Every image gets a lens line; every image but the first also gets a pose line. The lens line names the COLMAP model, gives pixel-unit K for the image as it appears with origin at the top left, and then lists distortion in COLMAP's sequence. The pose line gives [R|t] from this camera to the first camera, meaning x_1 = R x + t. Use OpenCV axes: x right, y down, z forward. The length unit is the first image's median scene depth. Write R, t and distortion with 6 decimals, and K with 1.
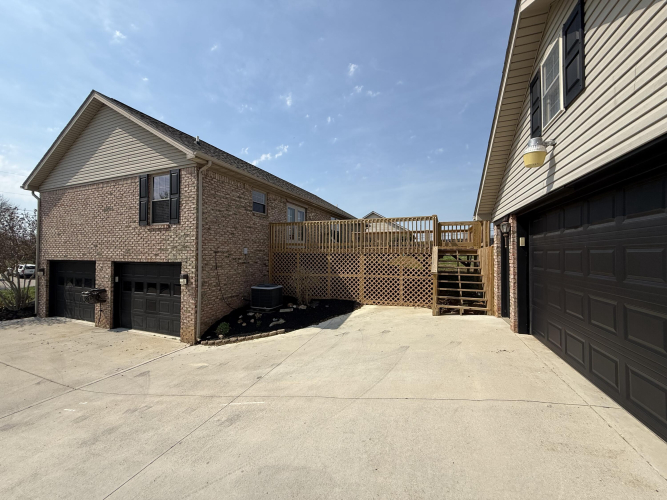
lens RADIAL K [[255.8, 0, 329.0], [0, 255.8, 251.6], [0, 0, 1]] dist [0.000631, 0.000038]
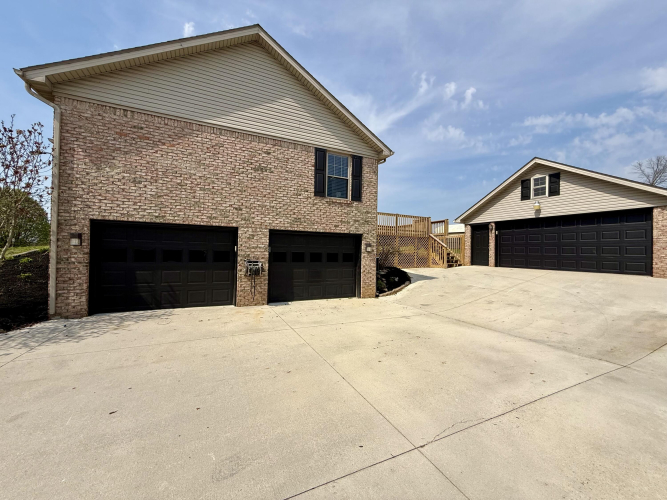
lens RADIAL K [[255.8, 0, 329.0], [0, 255.8, 251.6], [0, 0, 1]] dist [0.000631, 0.000038]
pose [[0.695415, 0.010921, 0.718525, -1.666999], [-0.028159, 0.999531, 0.012061, 0.123540], [-0.718056, -0.028620, 0.695397, 0.277477]]
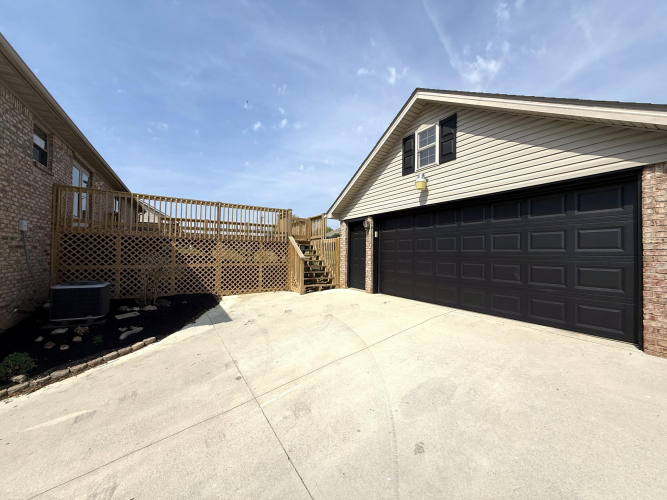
lens RADIAL K [[255.8, 0, 329.0], [0, 255.8, 251.6], [0, 0, 1]] dist [0.000631, 0.000038]
pose [[0.637453, 0.013779, 0.770366, -0.434912], [-0.024346, 0.999701, 0.002264, 0.048409], [-0.770104, -0.020198, 0.637598, 0.160626]]
